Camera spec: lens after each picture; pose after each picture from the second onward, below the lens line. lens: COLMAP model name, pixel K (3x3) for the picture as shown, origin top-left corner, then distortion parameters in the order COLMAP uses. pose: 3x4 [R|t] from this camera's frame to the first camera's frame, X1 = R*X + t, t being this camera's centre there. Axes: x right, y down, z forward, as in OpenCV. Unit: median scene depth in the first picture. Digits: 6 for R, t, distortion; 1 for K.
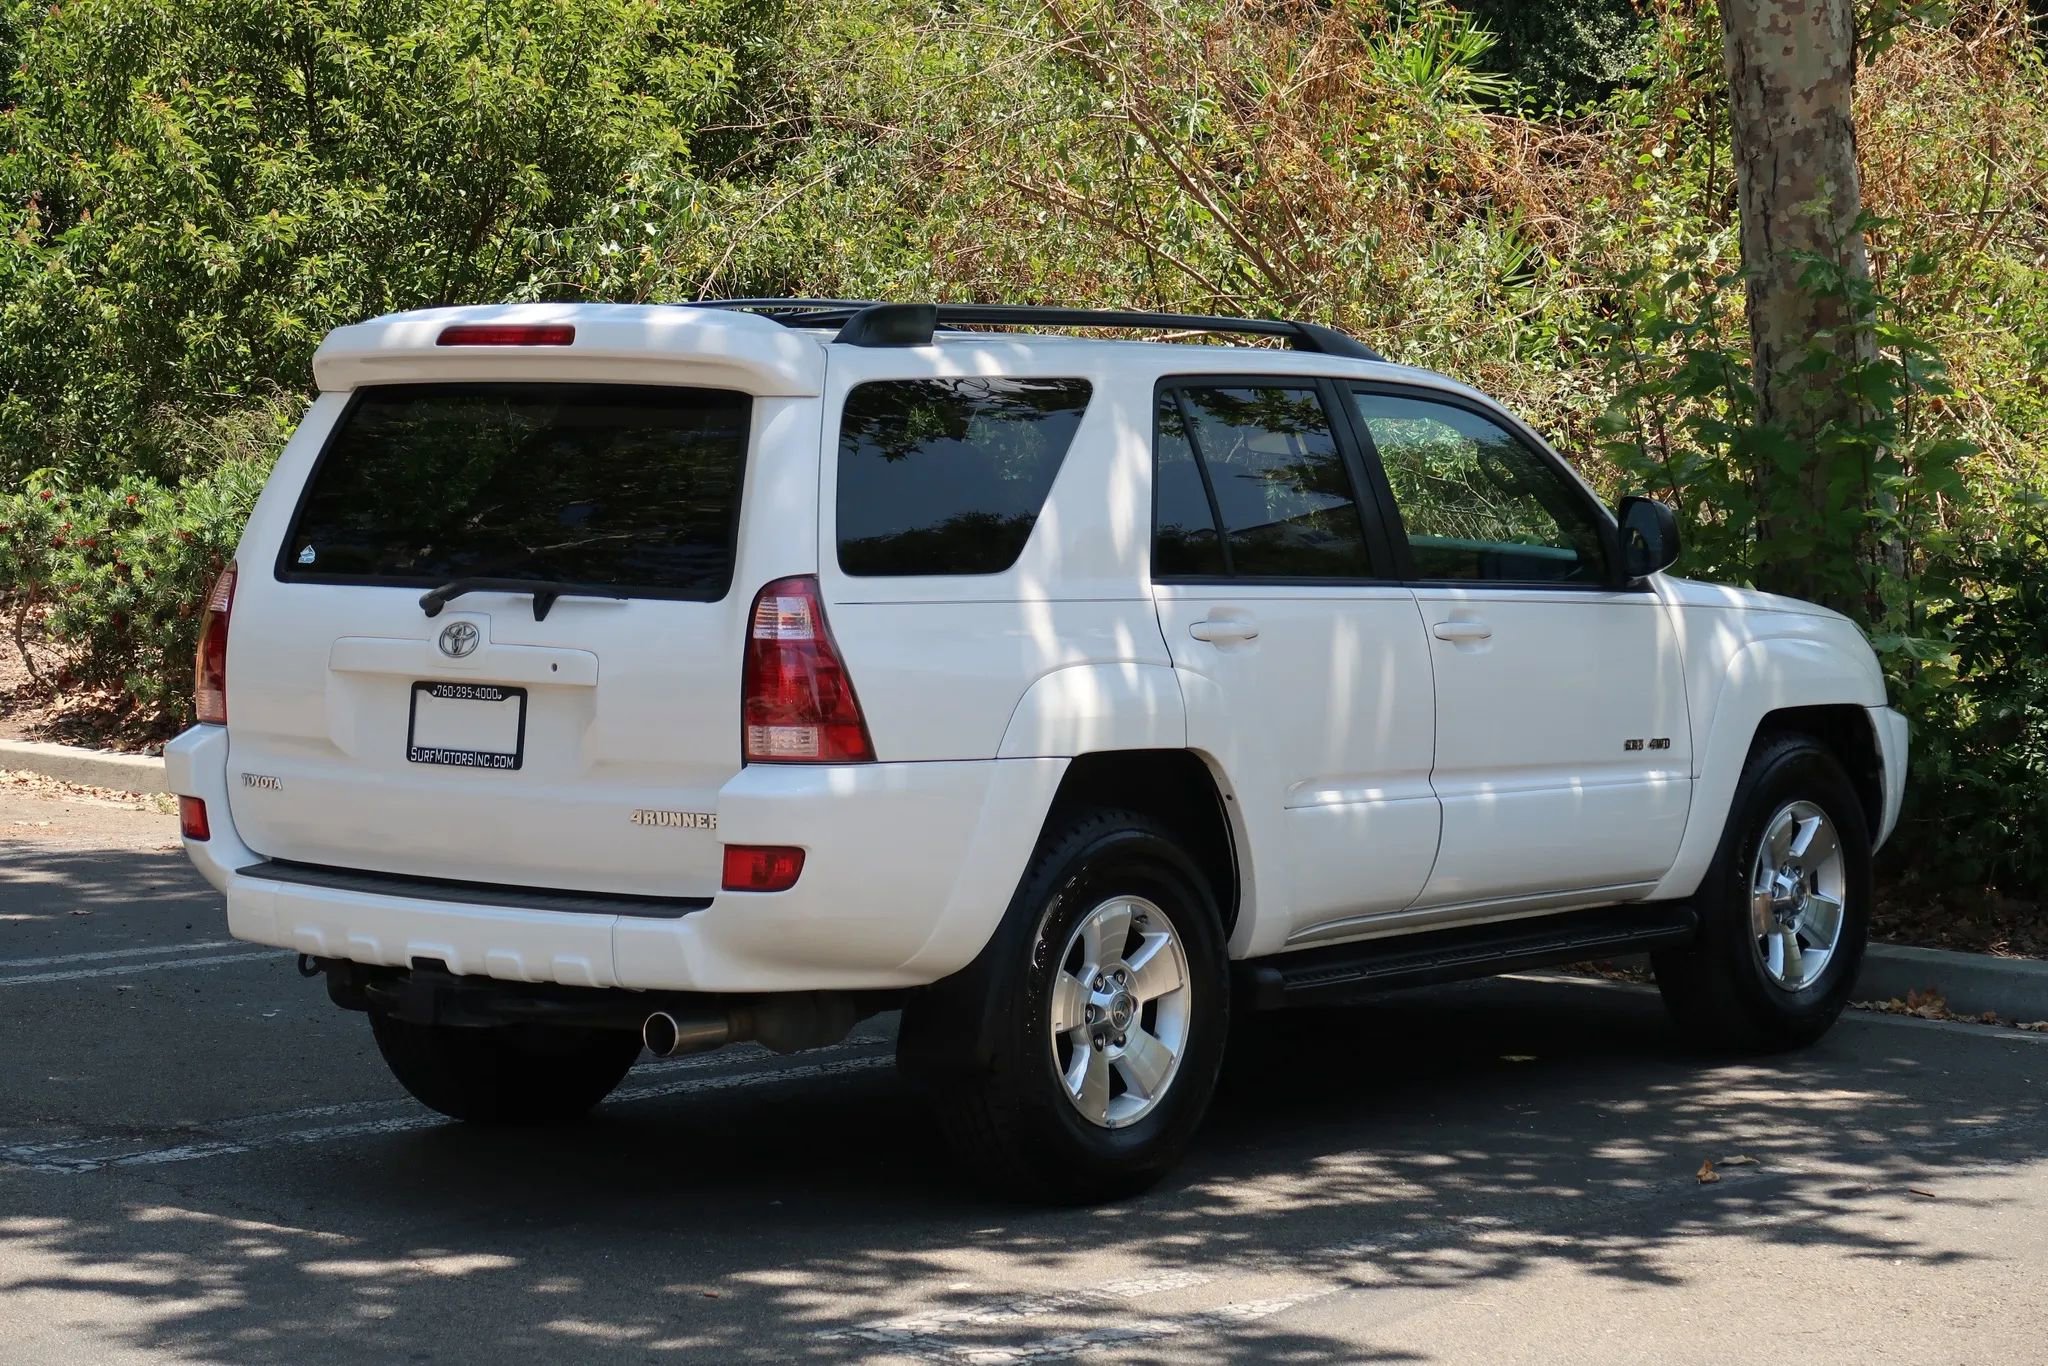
lens RADIAL K [[4850.2, 0, 1036.3], [0, 4850.2, 682.4], [0, 0, 1]] dist [0.016162, 0.000000]
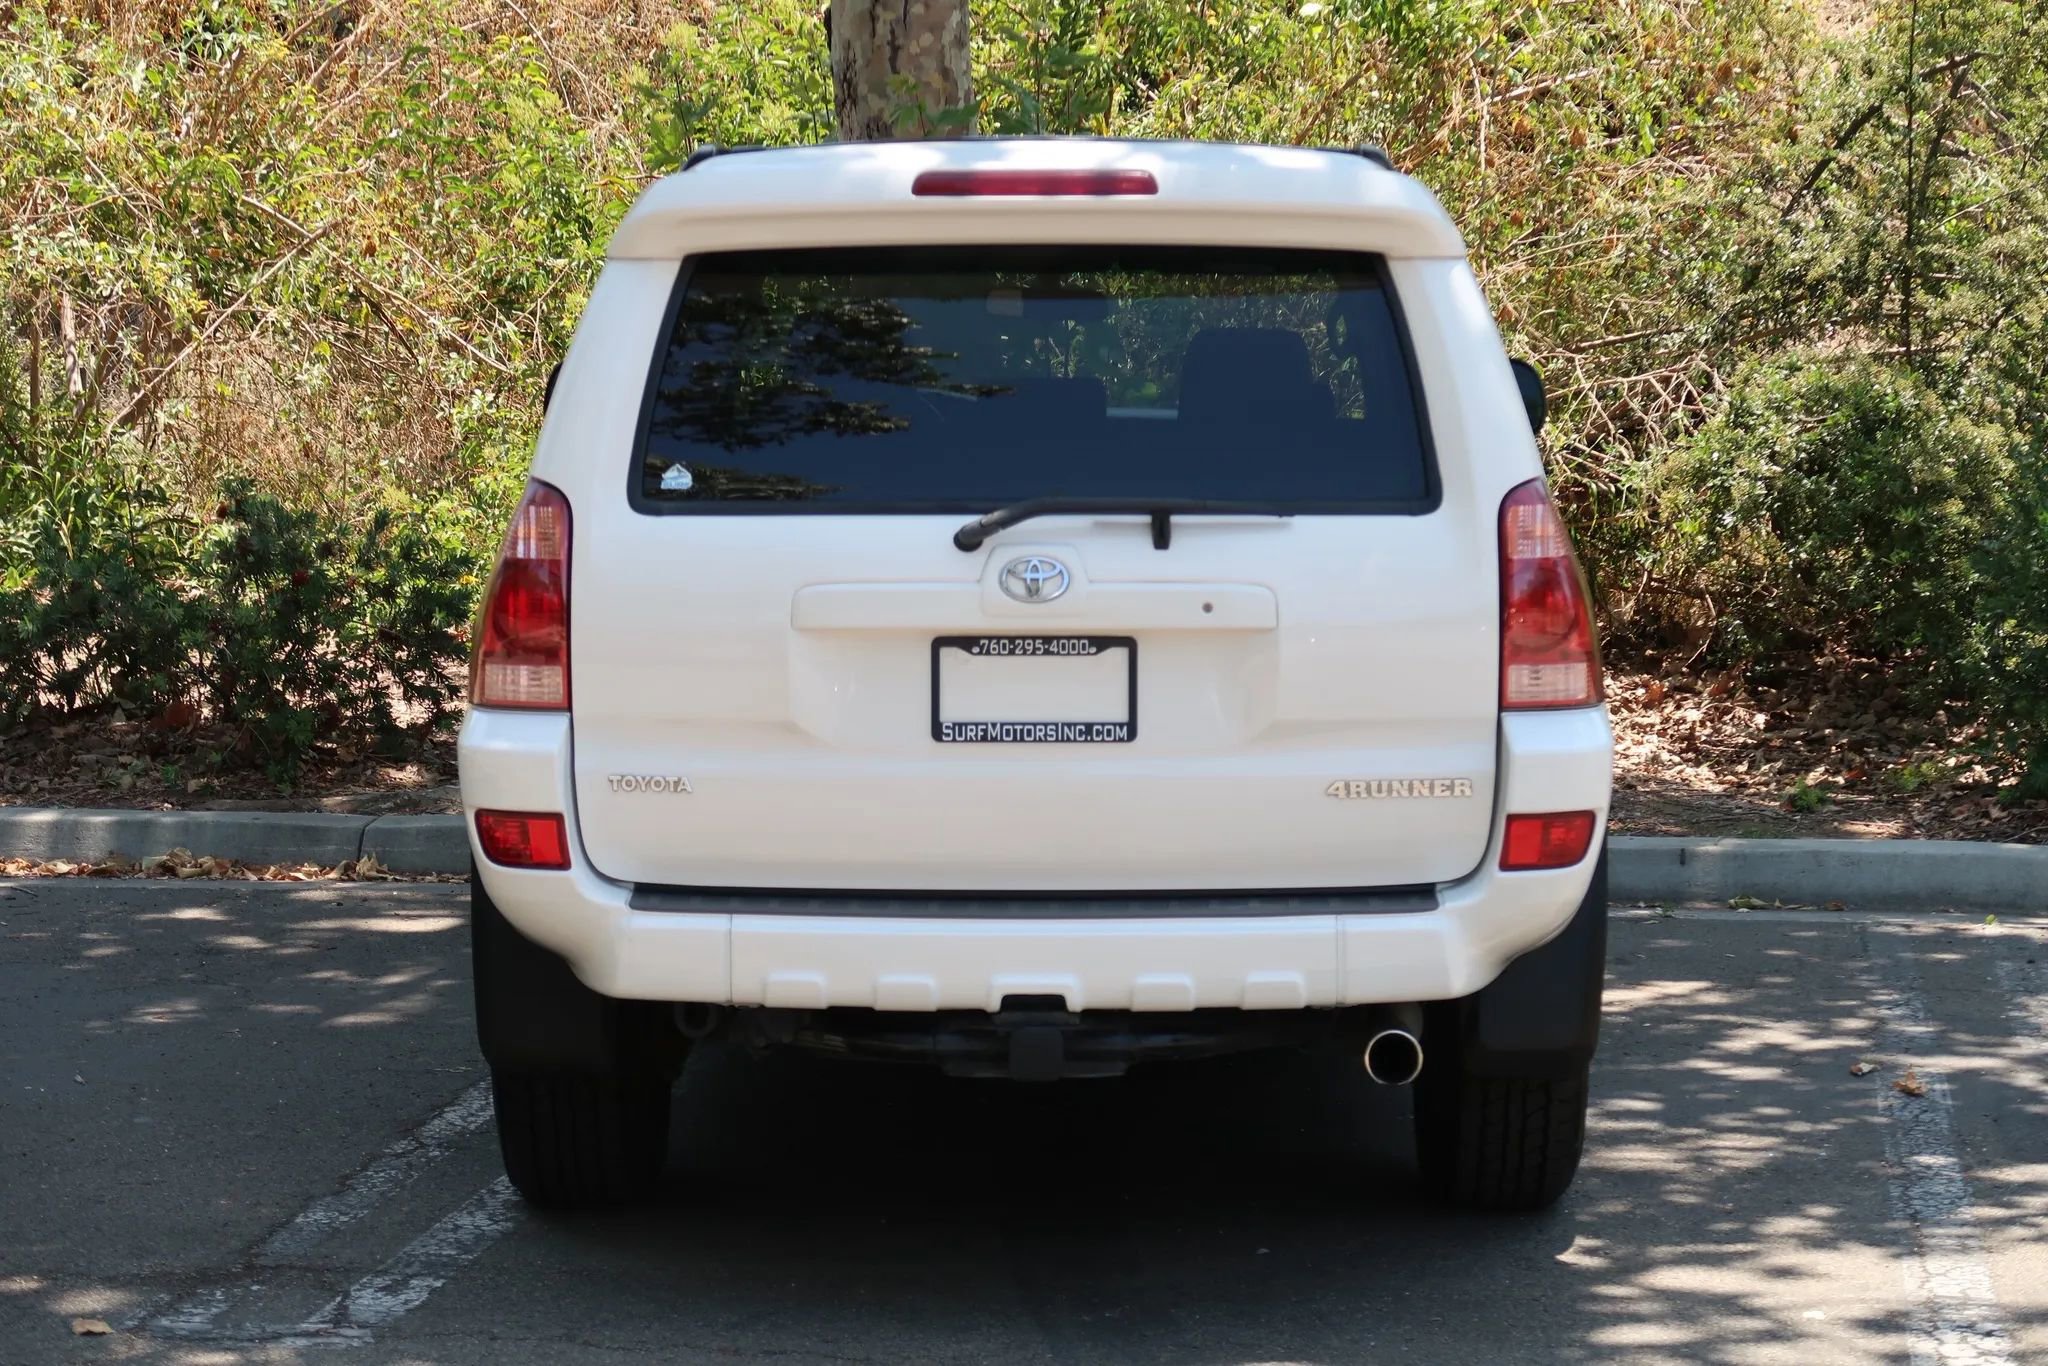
lens RADIAL K [[4850.2, 0, 1027.9], [0, 4850.2, 670.3], [0, 0, 1]] dist [0.016162, 0.000000]
pose [[0.794104, -0.063833, 0.604420, -0.563582], [0.045625, 0.997924, 0.045448, -0.028251], [-0.606067, -0.008514, 0.795368, 0.375339]]
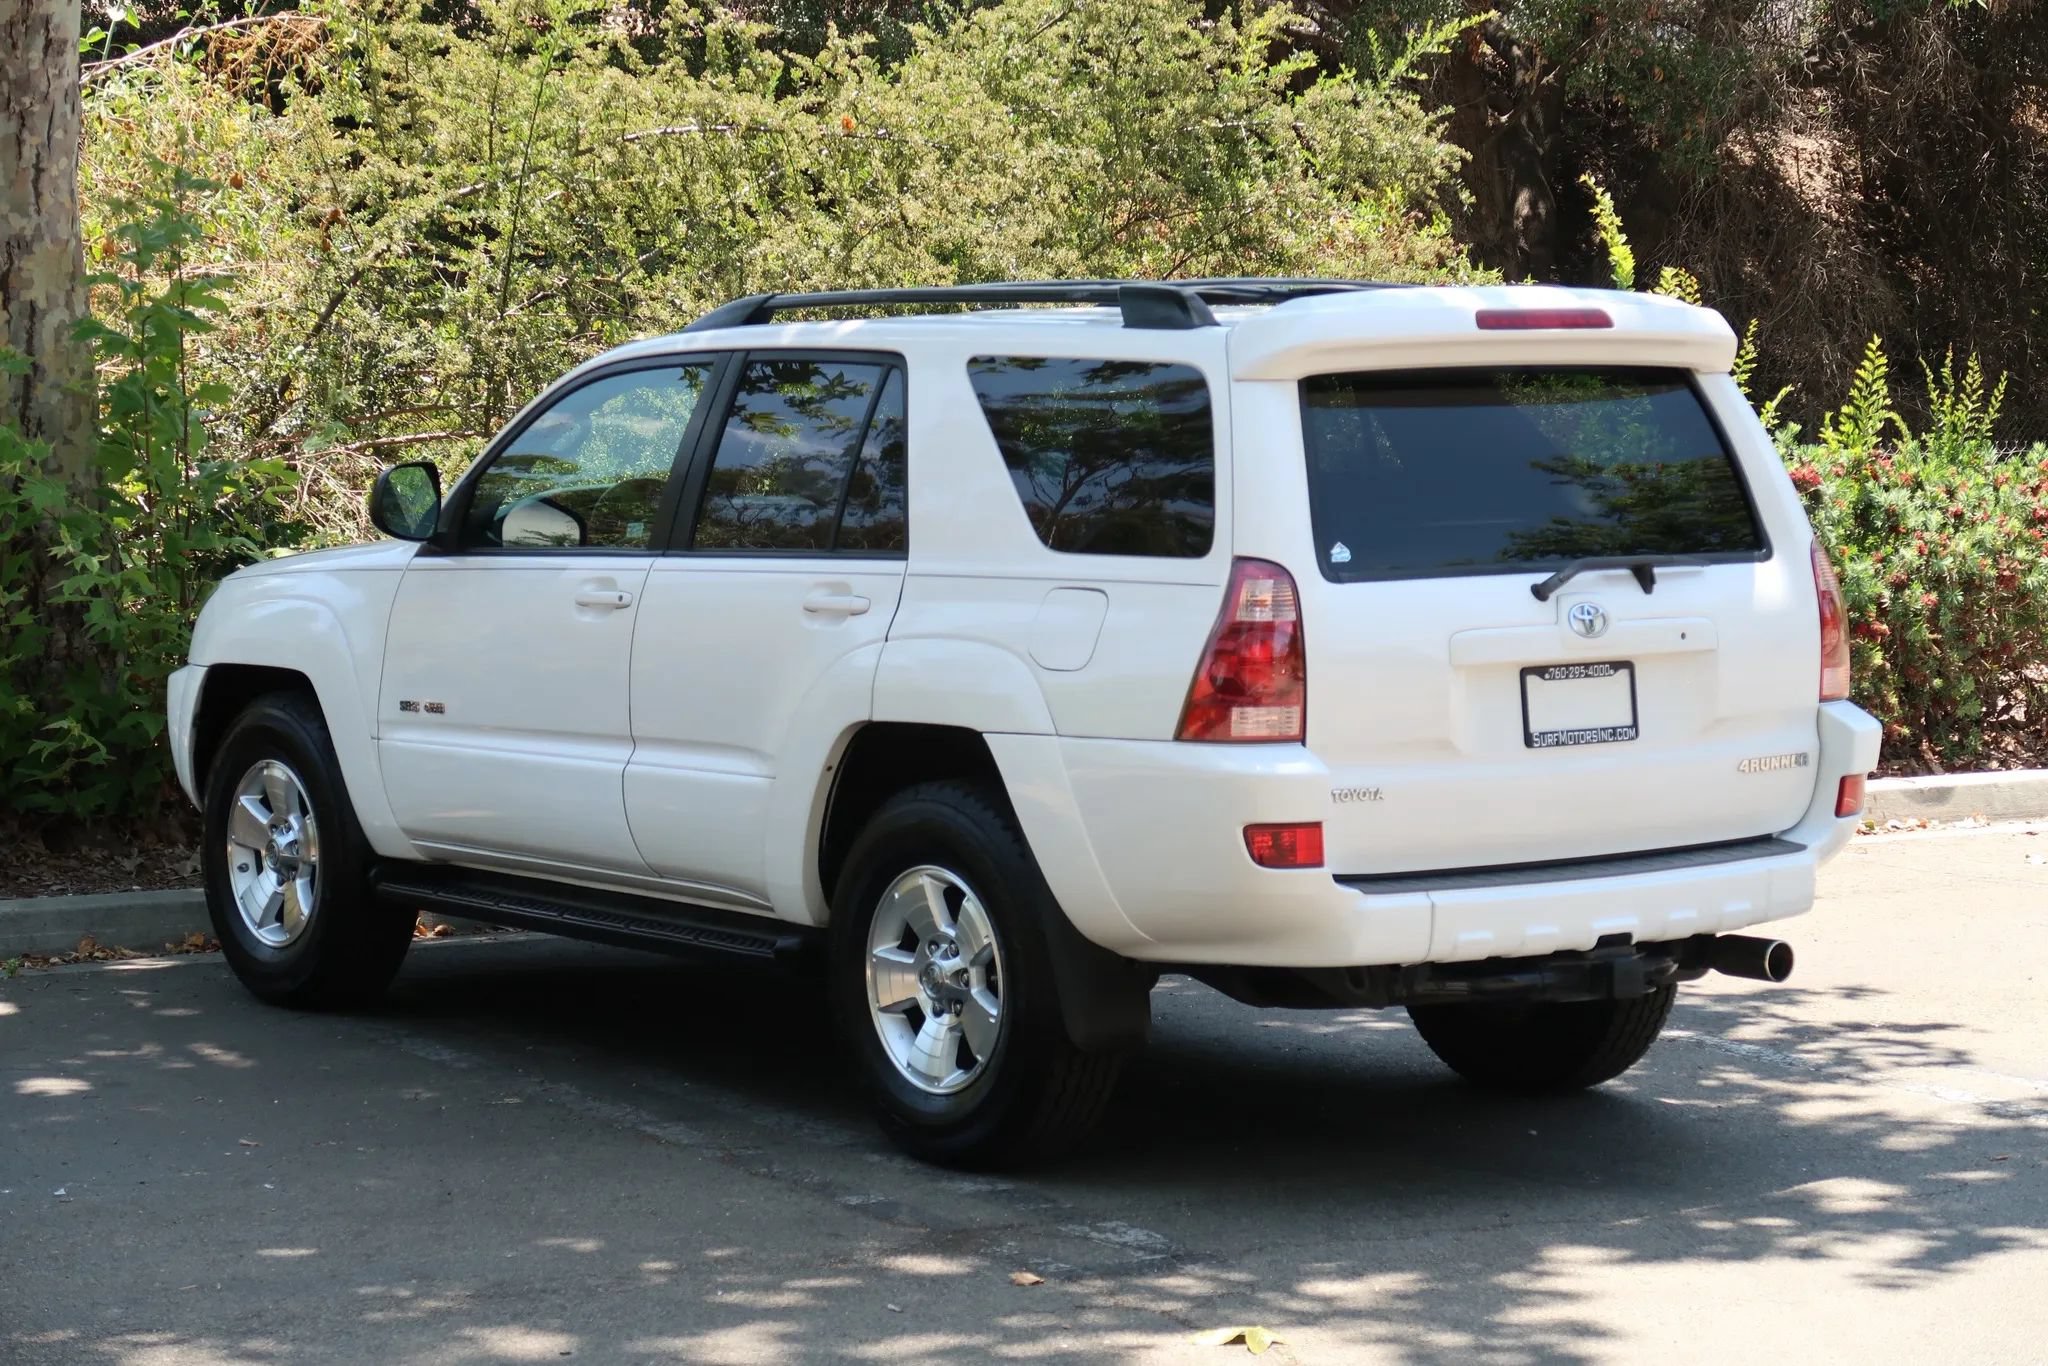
lens RADIAL K [[4850.2, 0, 1036.0], [0, 4850.2, 684.4], [0, 0, 1]] dist [0.016162, 0.000000]
pose [[0.242648, -0.084603, 0.966418, -1.086747], [0.064186, 0.995407, 0.071025, -0.072115], [-0.967989, 0.044796, 0.246964, 0.829606]]
